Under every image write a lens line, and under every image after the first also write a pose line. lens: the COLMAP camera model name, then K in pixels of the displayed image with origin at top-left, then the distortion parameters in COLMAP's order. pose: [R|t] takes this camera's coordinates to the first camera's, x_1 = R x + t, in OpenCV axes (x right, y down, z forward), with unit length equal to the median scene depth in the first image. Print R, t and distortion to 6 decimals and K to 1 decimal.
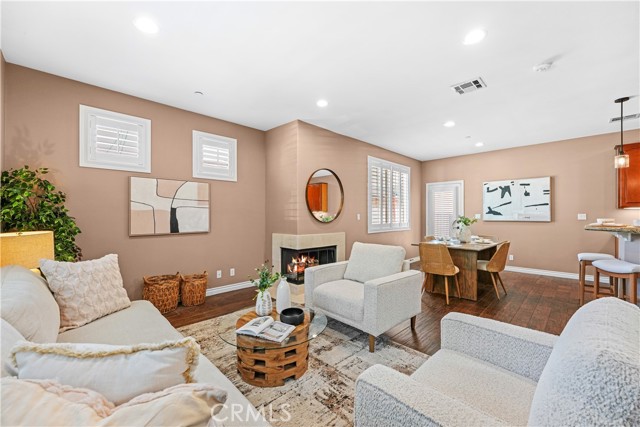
lens RADIAL K [[255.4, 0, 320.7], [0, 255.4, 212.9], [0, 0, 1]] dist [-0.001082, 0.000252]
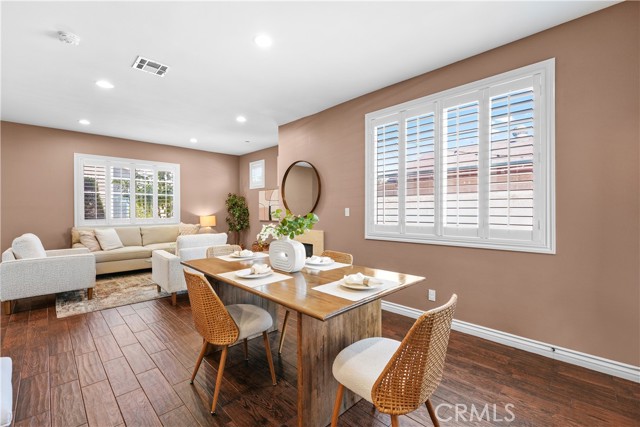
lens RADIAL K [[276.9, 0, 321.5], [0, 276.9, 212.8], [0, 0, 1]] dist [0.002911, 0.000378]
pose [[0.009140, 0.005680, -0.999942, 0.873263], [0.008178, 0.999950, 0.005755, 0.012133], [0.999925, -0.008230, 0.009093, 0.891936]]
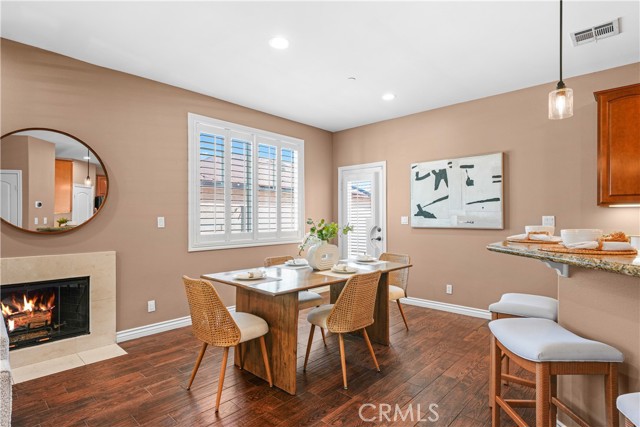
lens RADIAL K [[332.1, 0, 321.7], [0, 332.1, 214.6], [0, 0, 1]] dist [0.010251, 0.000114]
pose [[0.998746, -0.001871, 0.050023, 0.444043], [0.001946, 0.999997, -0.001445, 0.000917], [-0.050021, 0.001541, 0.998747, 0.256564]]
